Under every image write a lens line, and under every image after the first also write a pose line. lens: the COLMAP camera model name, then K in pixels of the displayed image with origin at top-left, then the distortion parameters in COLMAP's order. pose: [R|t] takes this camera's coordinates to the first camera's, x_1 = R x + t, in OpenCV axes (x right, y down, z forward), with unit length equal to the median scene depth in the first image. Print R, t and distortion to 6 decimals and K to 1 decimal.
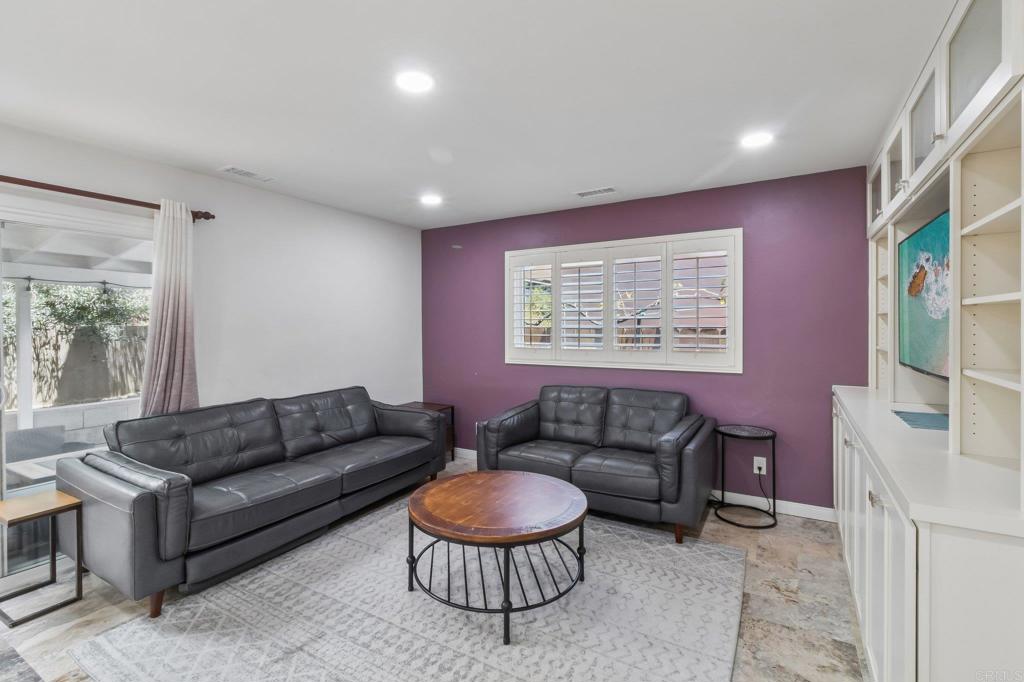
lens RADIAL K [[462.8, 0, 525.9], [0, 462.8, 332.3], [0, 0, 1]] dist [-0.000013, -0.000094]
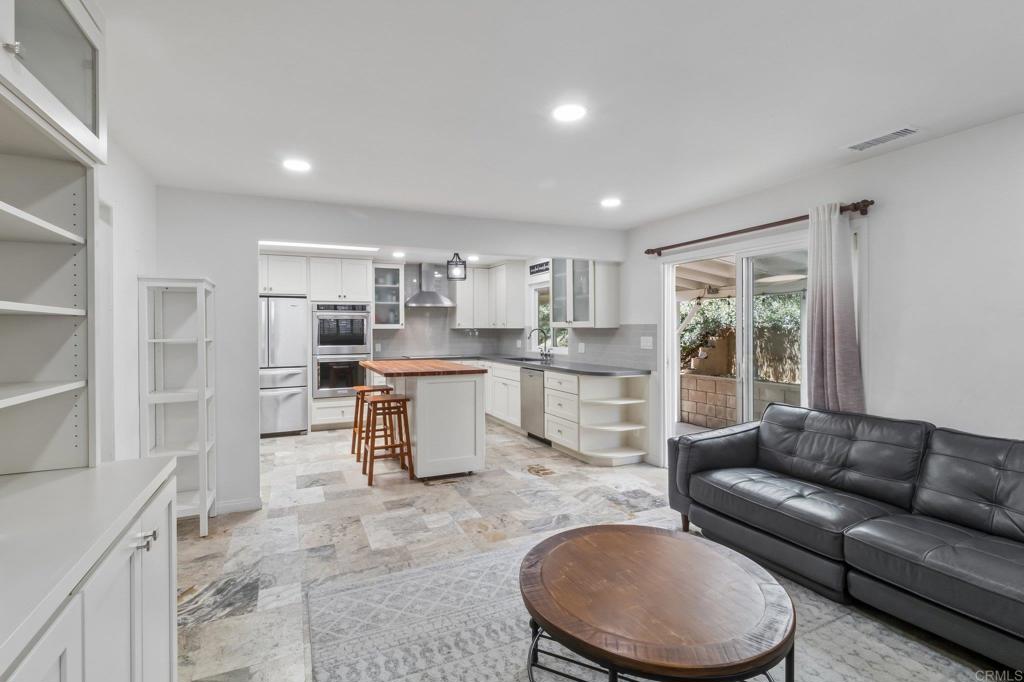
lens RADIAL K [[447.3, 0, 473.9], [0, 447.3, 328.0], [0, 0, 1]] dist [-0.000485, -0.000011]
pose [[-0.611335, 0.009898, -0.791310, 0.482709], [-0.000924, 0.999912, 0.013221, -0.022210], [0.791372, 0.008814, -0.611272, 0.920780]]
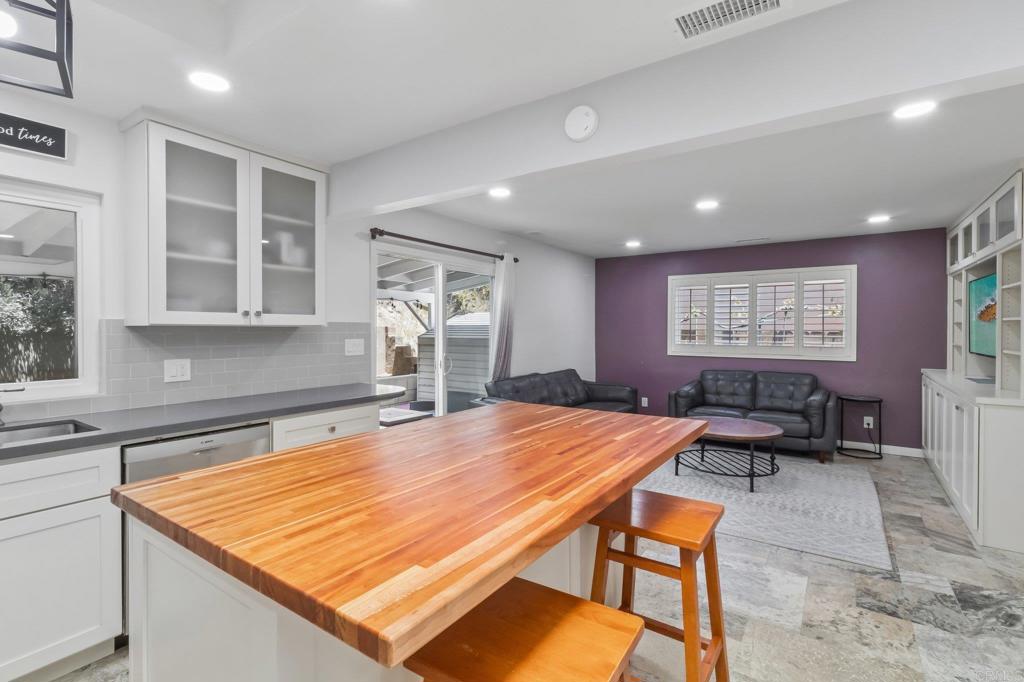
lens RADIAL K [[474.4, 0, 515.2], [0, 474.4, 332.3], [0, 0, 1]] dist [0.003491, 0.000581]
pose [[0.997049, 0.008085, -0.076337, -0.557102], [-0.008493, 0.999951, -0.005028, 0.012534], [0.076292, 0.005662, 0.997069, -0.671433]]
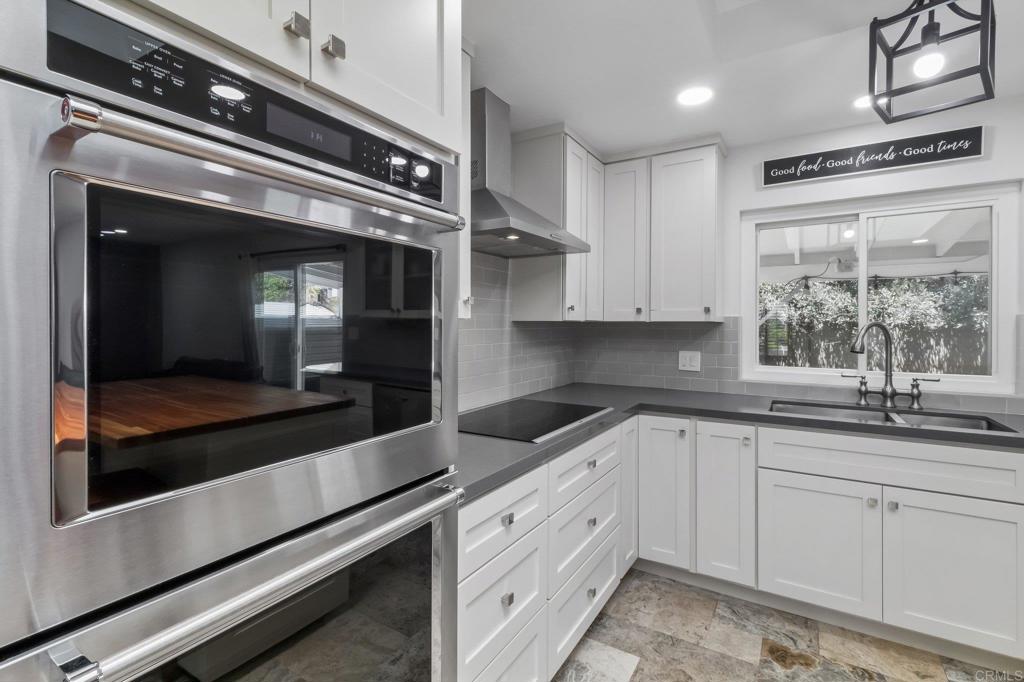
lens RADIAL K [[479.5, 0, 490.9], [0, 479.5, 325.6], [0, 0, 1]] dist [0.001987, 0.000203]
pose [[-0.050110, 0.010534, -0.998688, -0.524958], [-0.014981, 0.999824, 0.011298, 0.013315], [0.998631, 0.015527, -0.049943, -0.708806]]
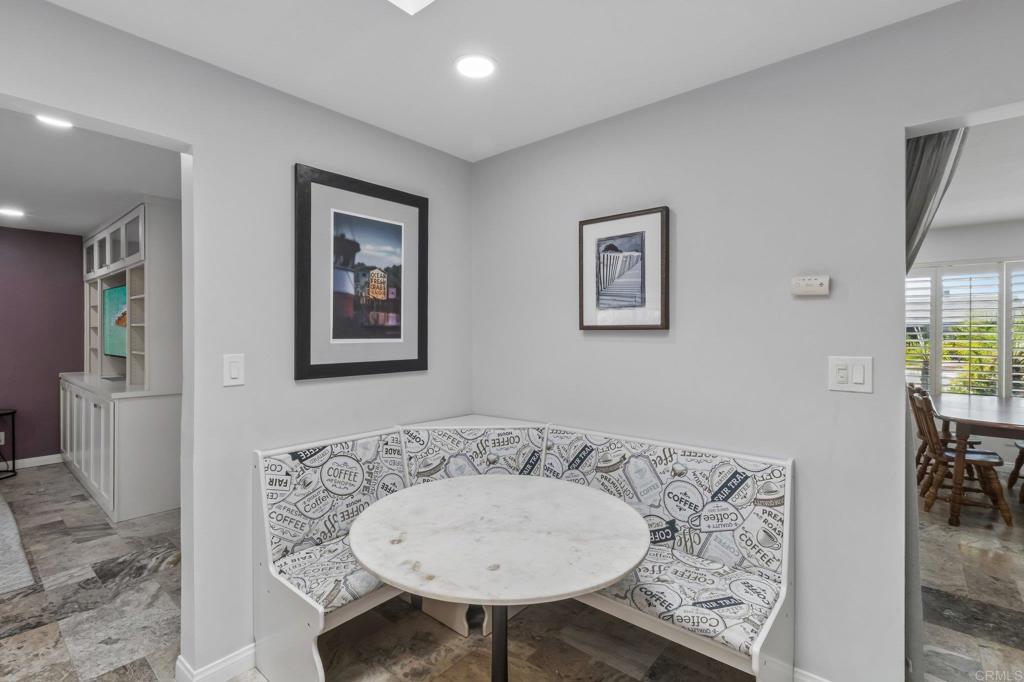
lens RADIAL K [[478.9, 0, 495.3], [0, 478.9, 333.1], [0, 0, 1]] dist [0.000688, -0.000054]
pose [[0.194551, 0.006231, 0.980873, -0.605450], [0.011816, 0.999892, -0.008696, 0.012768], [-0.980821, 0.013282, 0.194456, -0.715199]]
